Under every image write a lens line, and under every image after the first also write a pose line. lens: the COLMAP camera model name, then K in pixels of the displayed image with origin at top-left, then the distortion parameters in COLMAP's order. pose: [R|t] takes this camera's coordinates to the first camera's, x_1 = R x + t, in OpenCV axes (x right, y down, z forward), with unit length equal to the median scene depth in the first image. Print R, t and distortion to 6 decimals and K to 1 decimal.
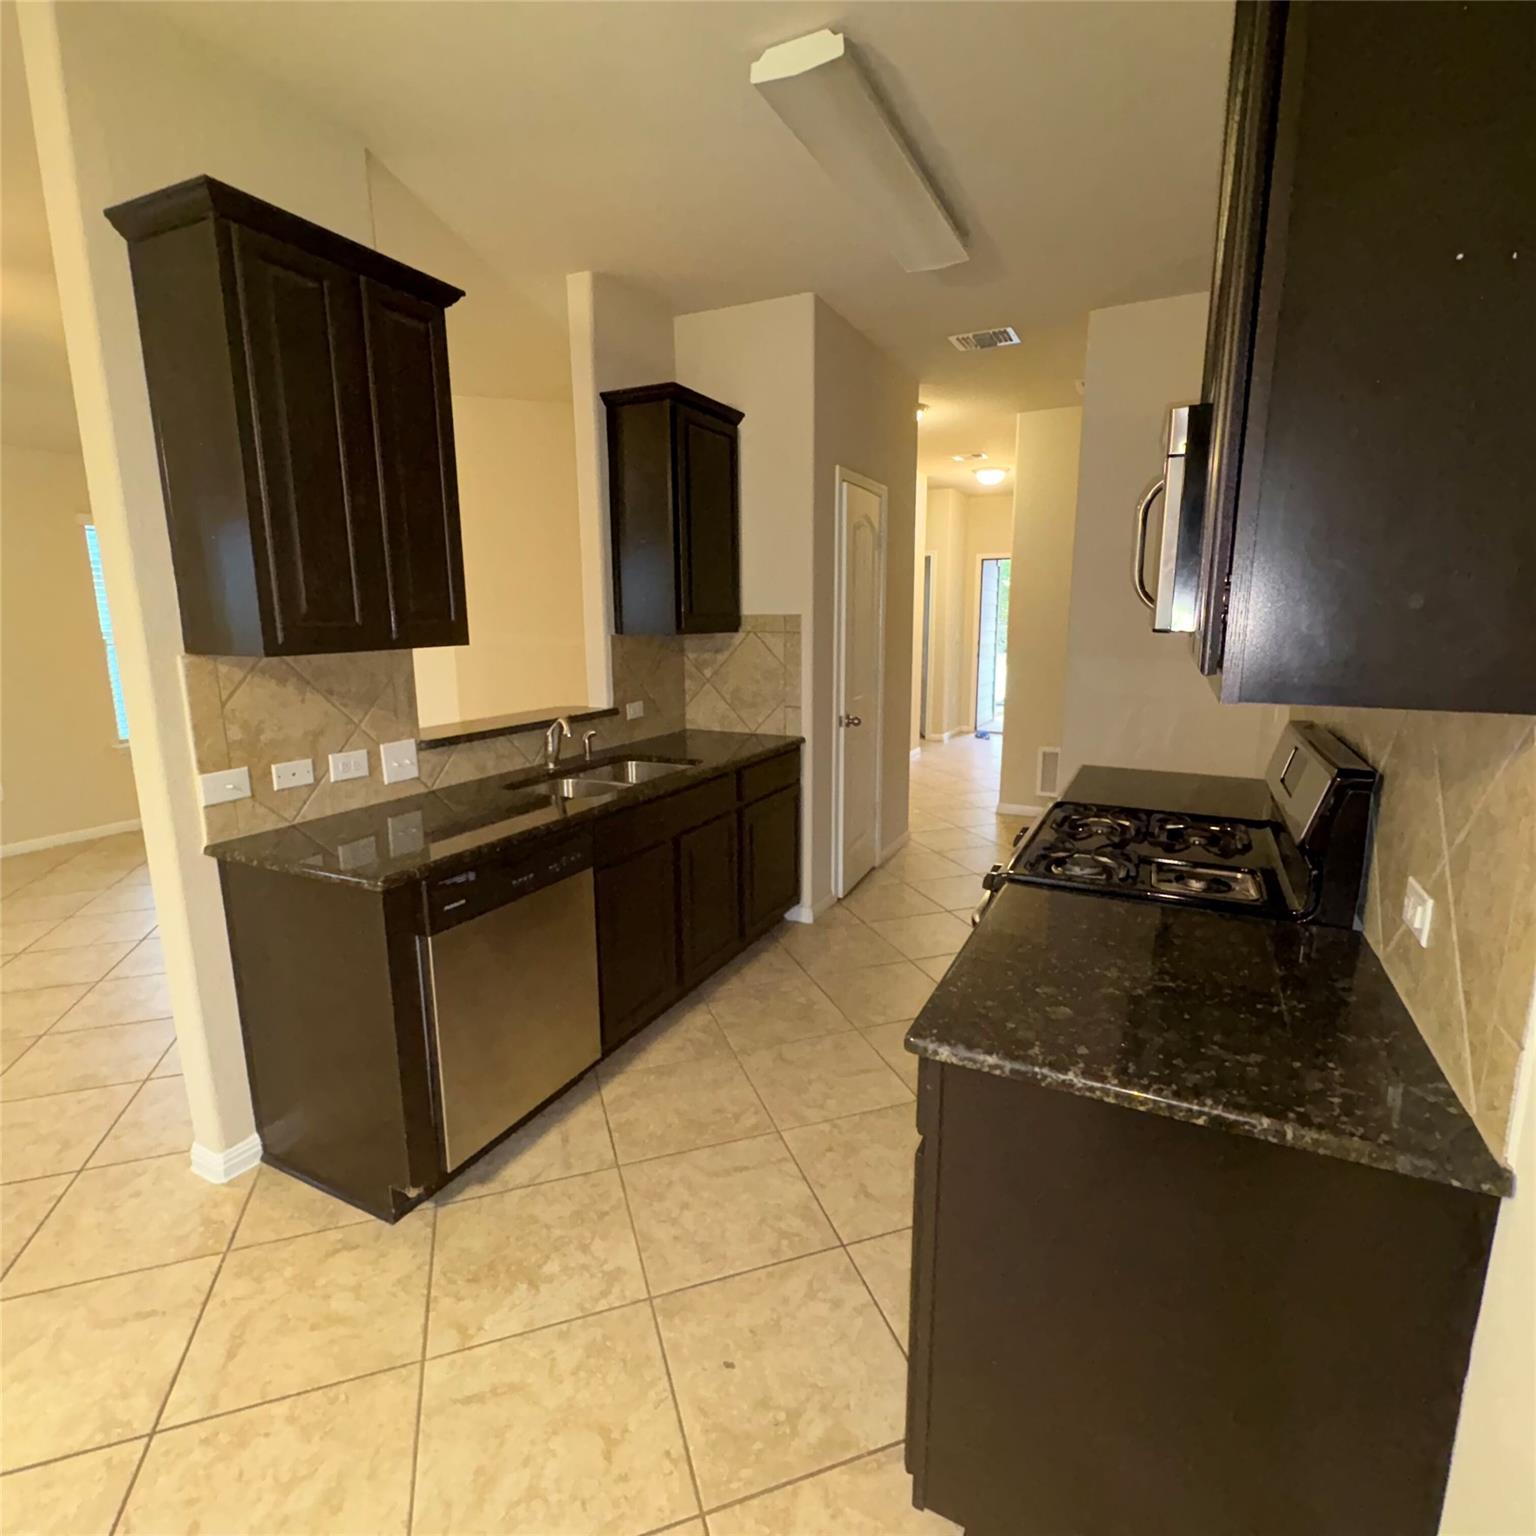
lens RADIAL K [[830.6, 0, 774.3], [0, 830.6, 763.7], [0, 0, 1]] dist [0.037540, -0.000733]
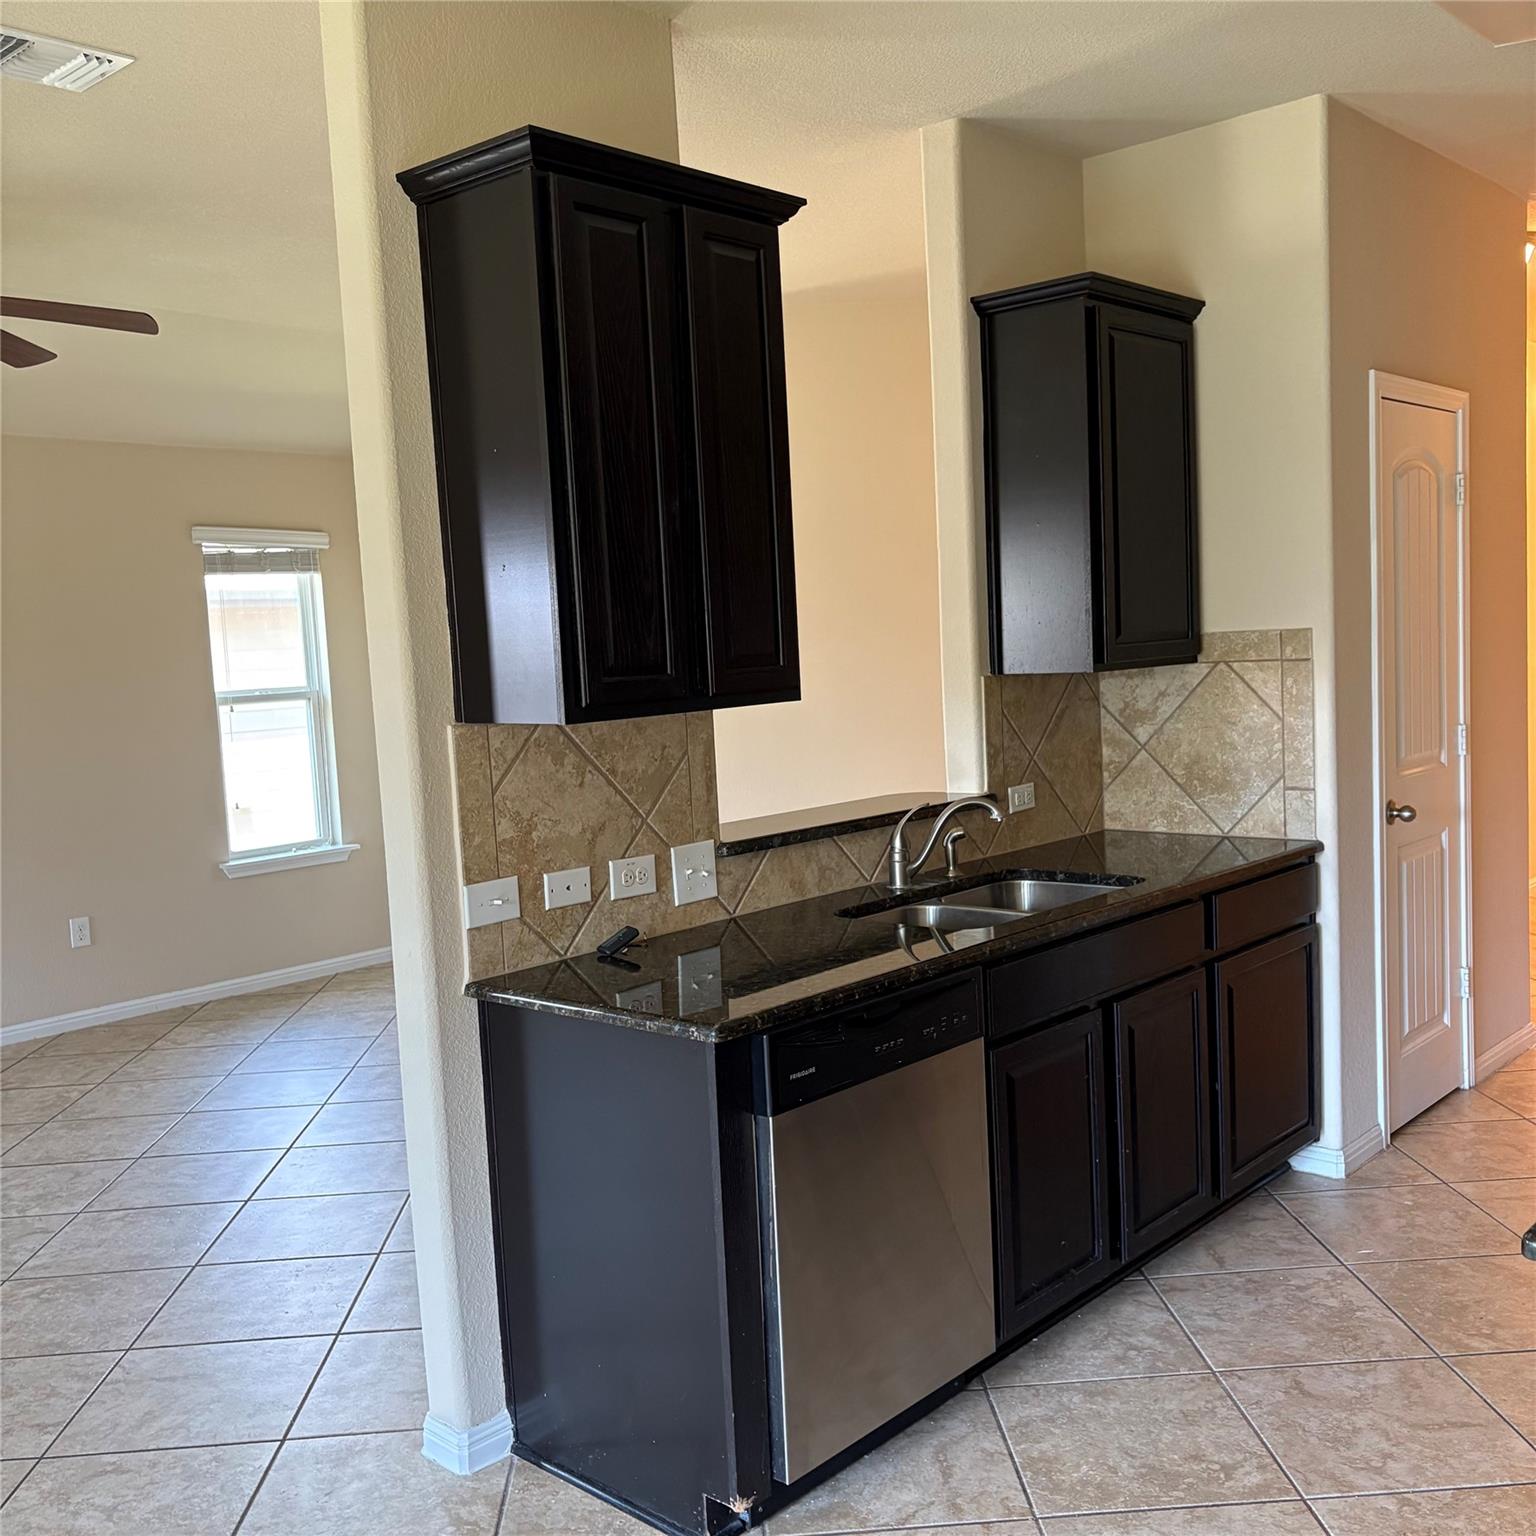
lens RADIAL K [[1570.6, 0, 774.2], [0, 1570.6, 782.9], [0, 0, 1]] dist [0.036798, 0.000000]
pose [[0.960618, -0.015301, -0.277452, -0.032051], [-0.007790, 0.996607, -0.081933, 0.027415], [0.277764, 0.080868, 0.957240, -0.197505]]
